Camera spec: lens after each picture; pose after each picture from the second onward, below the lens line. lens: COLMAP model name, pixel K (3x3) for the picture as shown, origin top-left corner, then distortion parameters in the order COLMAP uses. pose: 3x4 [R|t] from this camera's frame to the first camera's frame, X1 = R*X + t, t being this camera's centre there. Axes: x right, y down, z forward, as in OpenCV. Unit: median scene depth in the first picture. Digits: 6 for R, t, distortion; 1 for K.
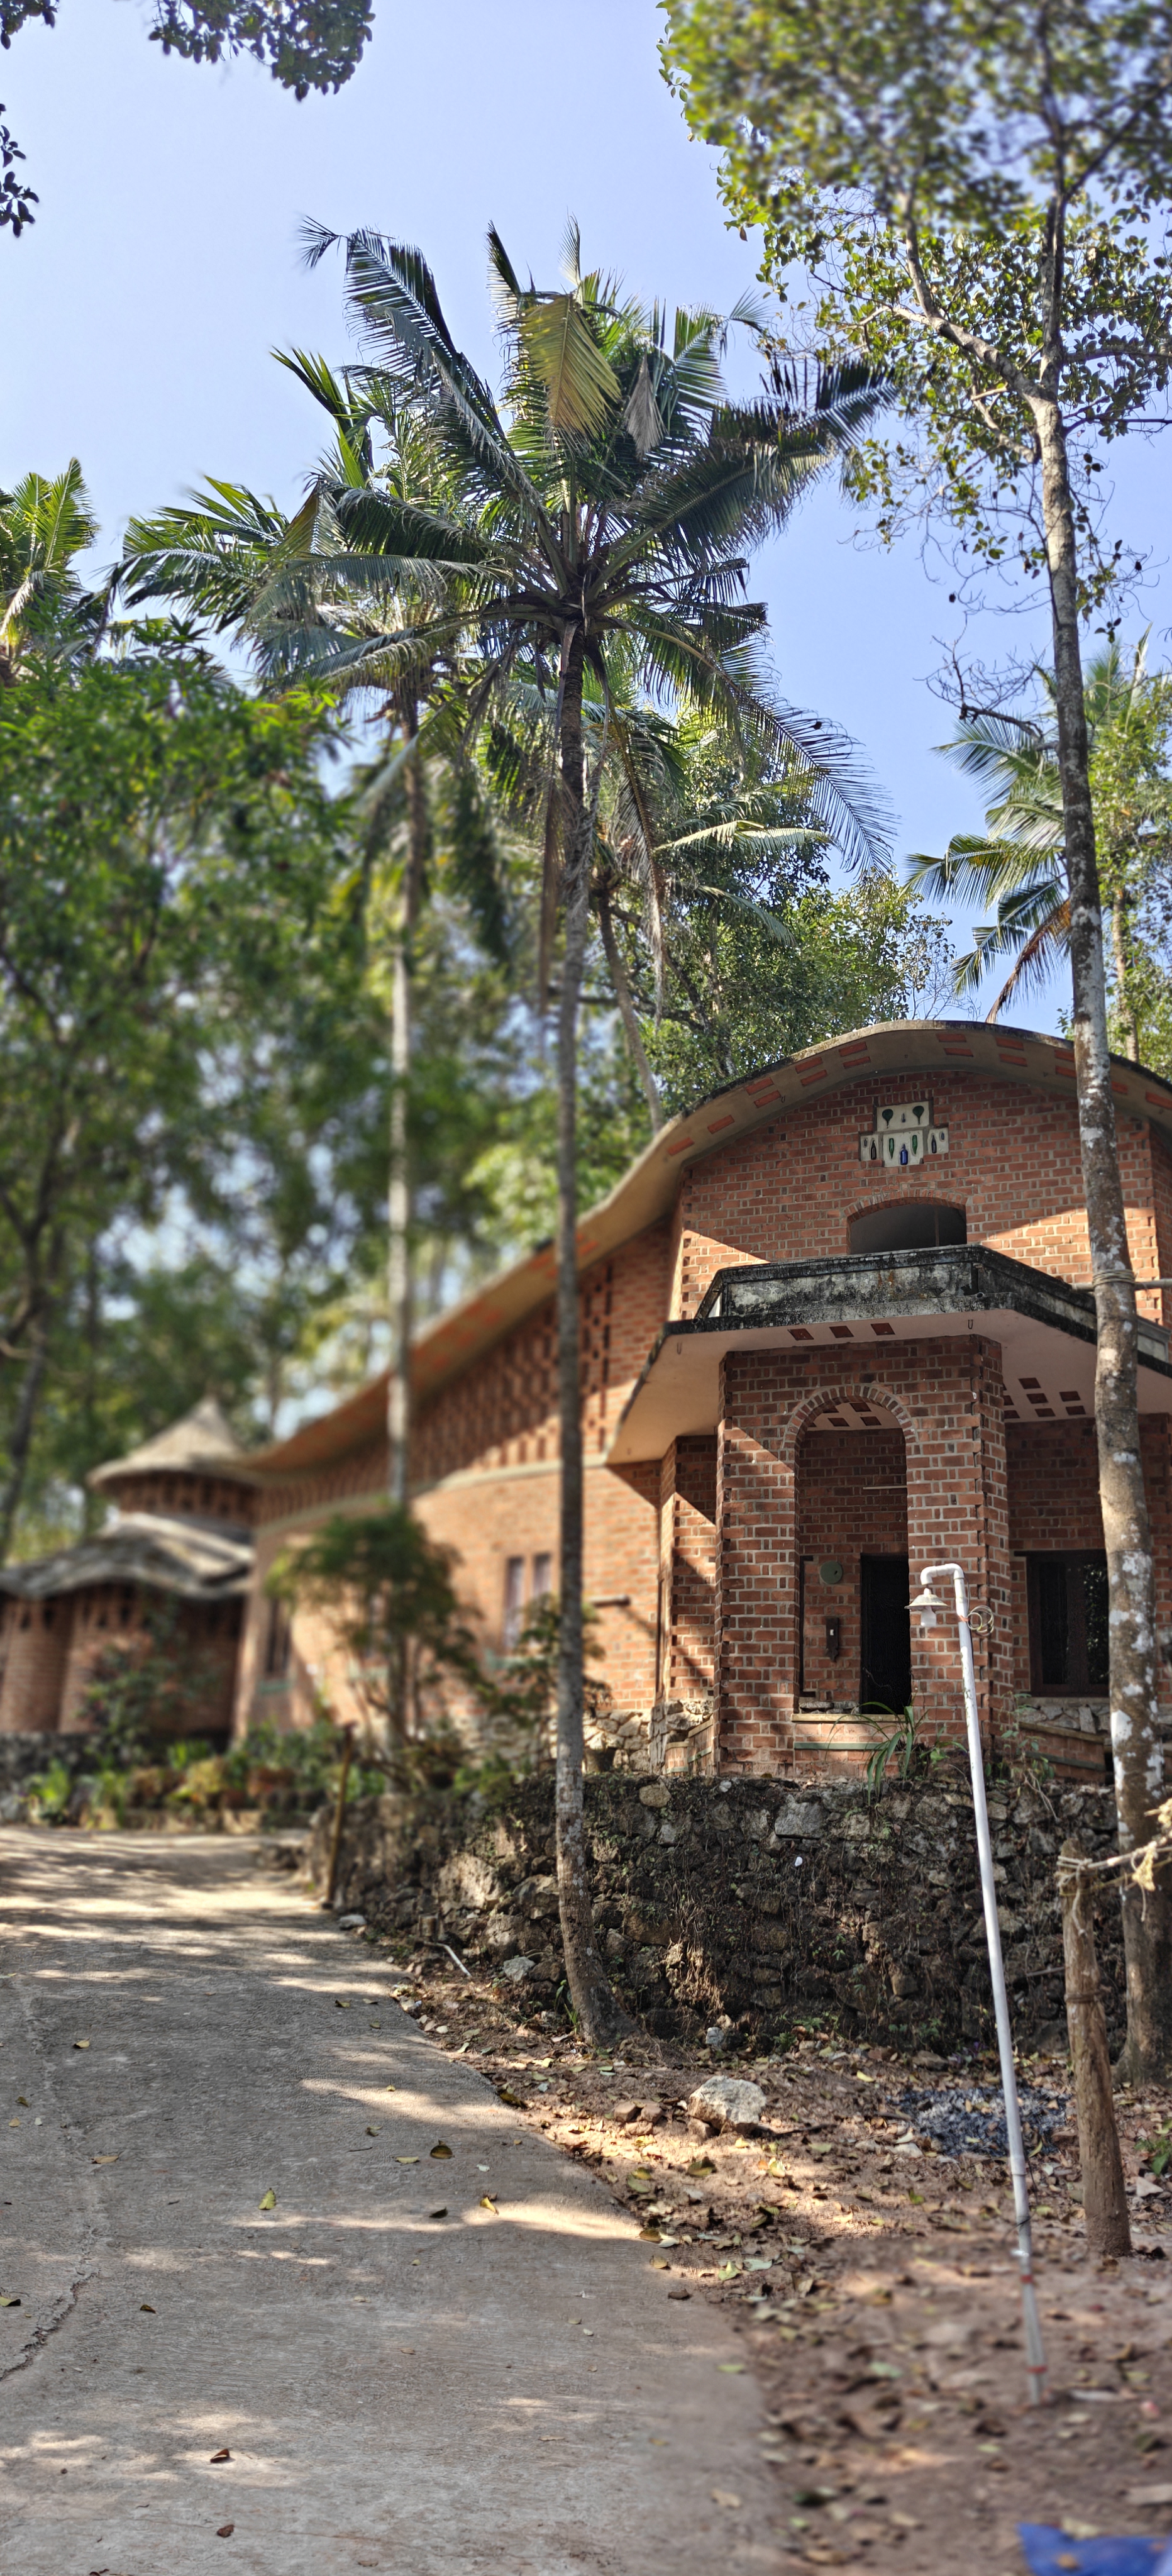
lens RADIAL K [[1626.0, 0, 581.6], [0, 1626.0, 1292.1], [0, 0, 1]] dist [-0.001429, -0.007686]
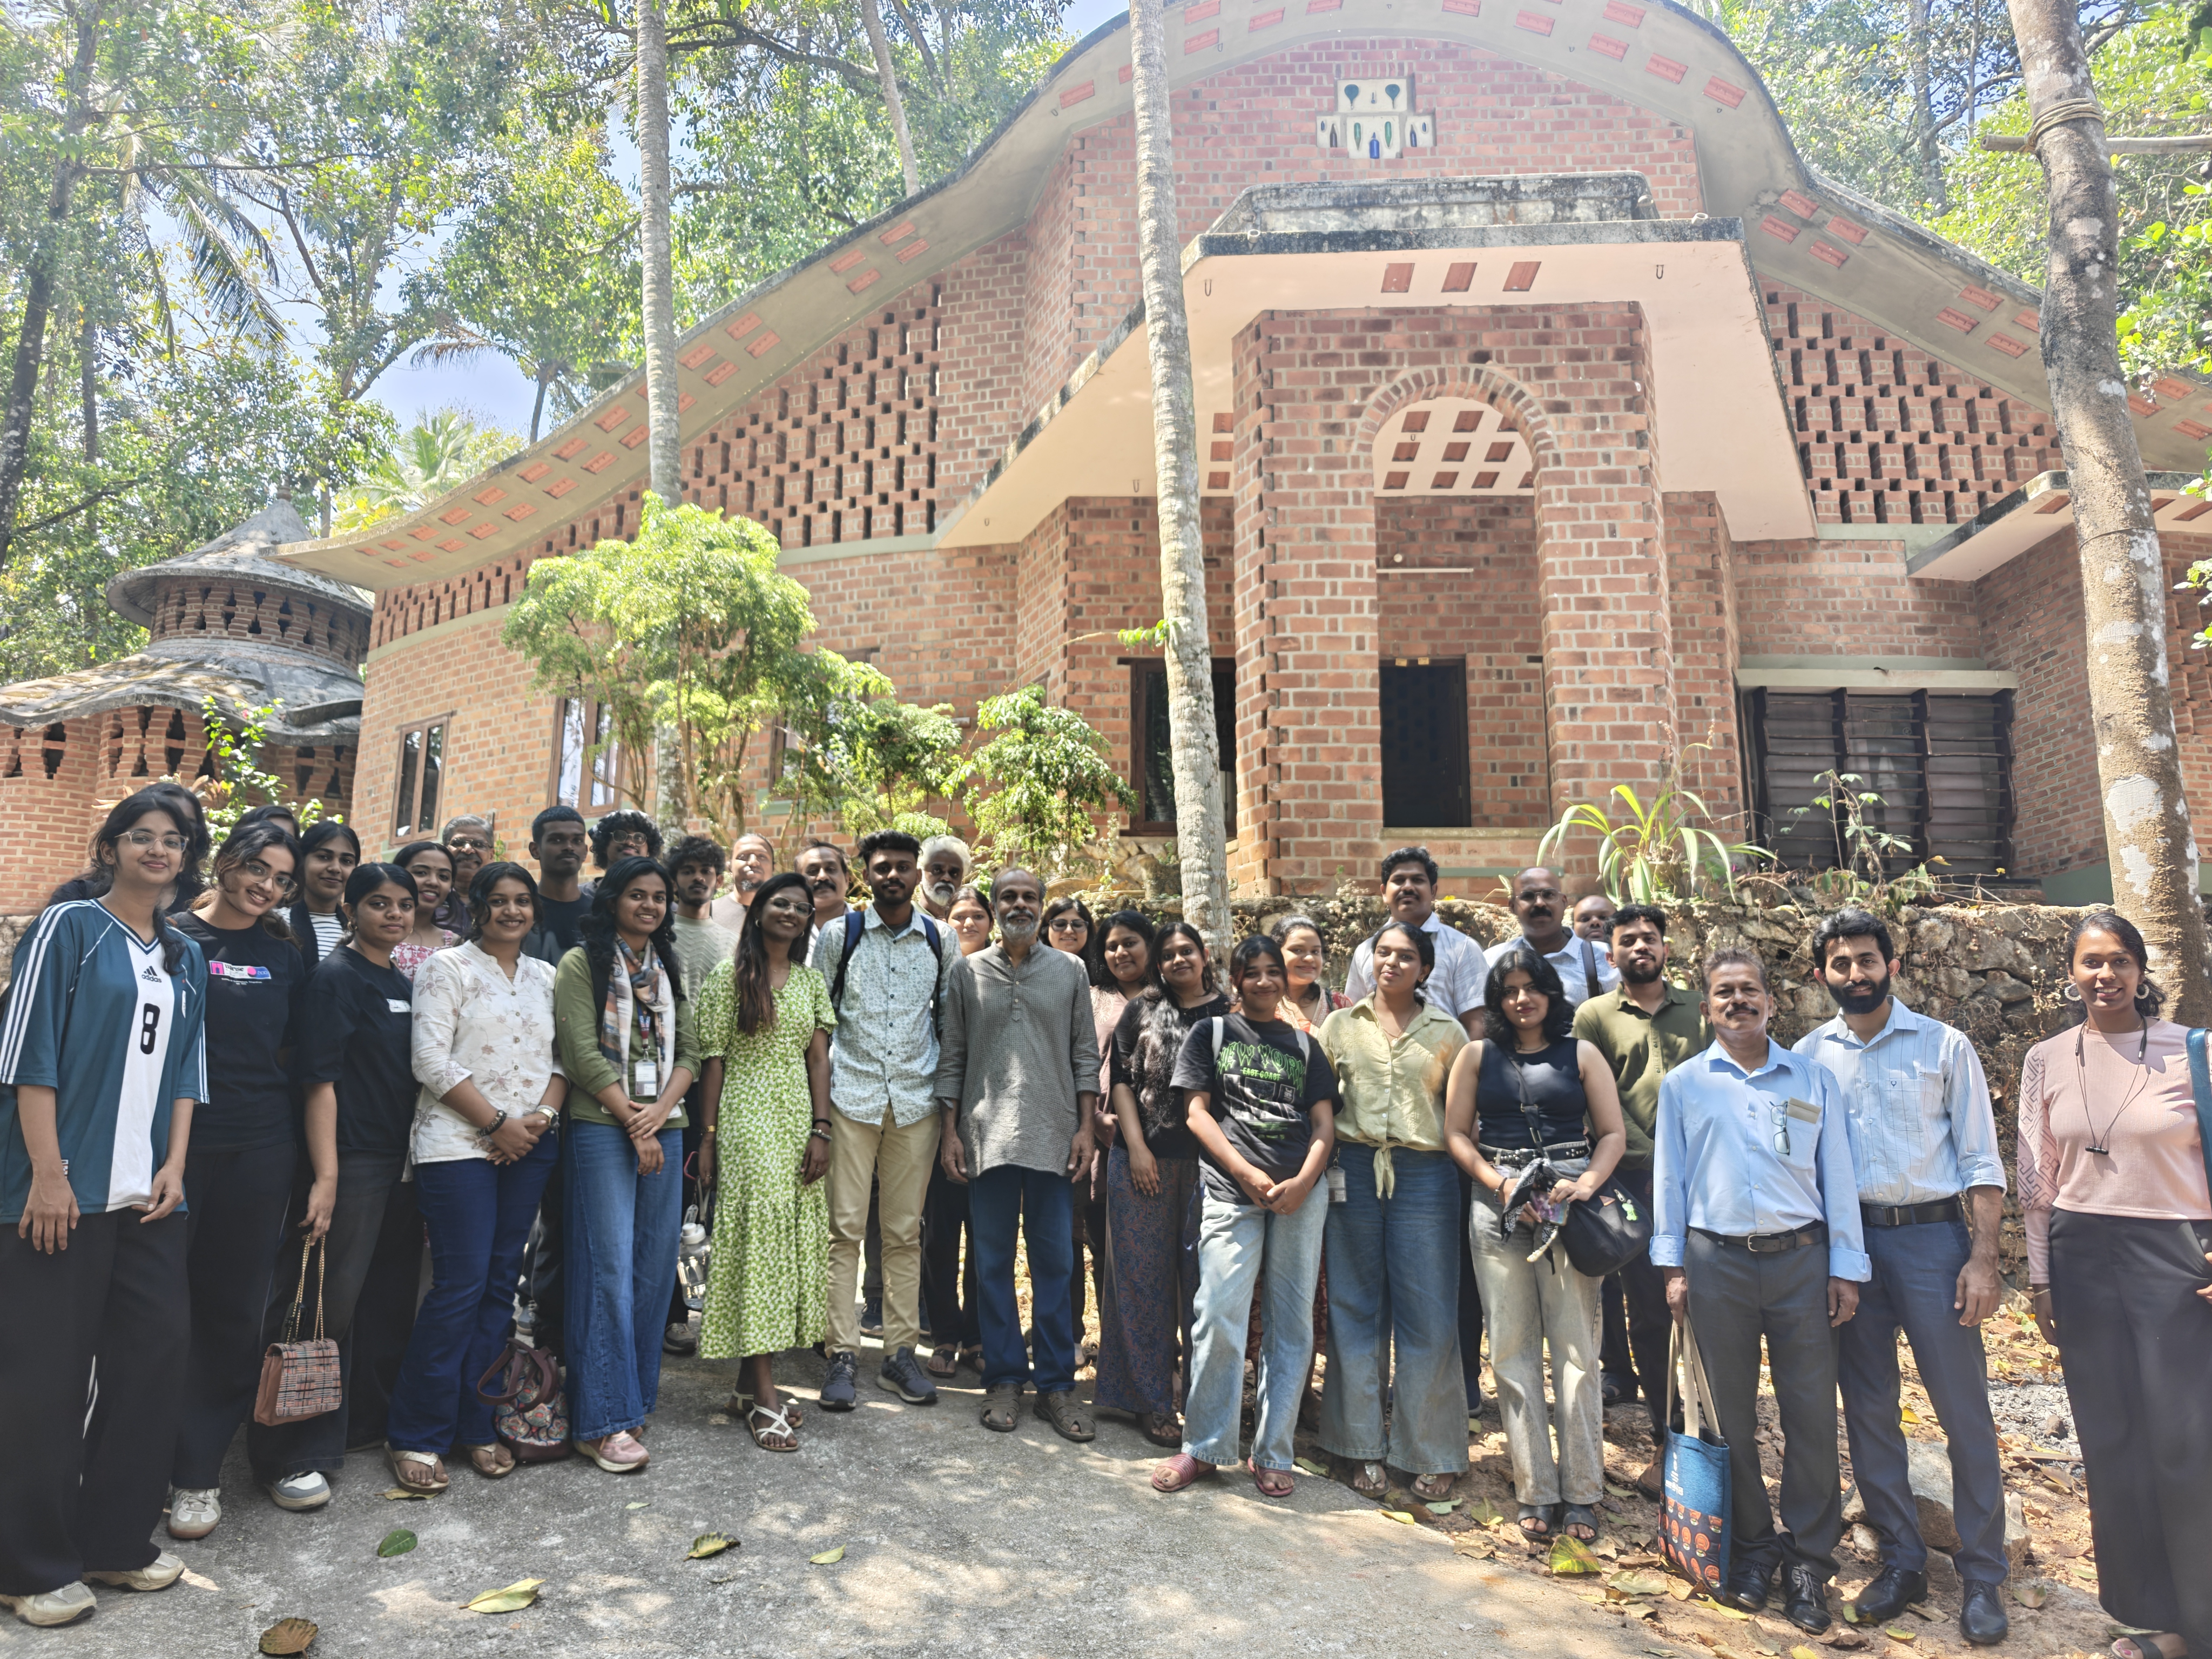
lens RADIAL K [[1390.2, 0, 1107.1], [0, 1390.2, 823.3], [0, 0, 1]] dist [0.013818, -0.003737]
pose [[0.942896, 0.016268, 0.332691, -0.162486], [-0.075058, 0.983495, 0.164635, 0.159457], [-0.324521, -0.180205, 0.928554, 0.464576]]
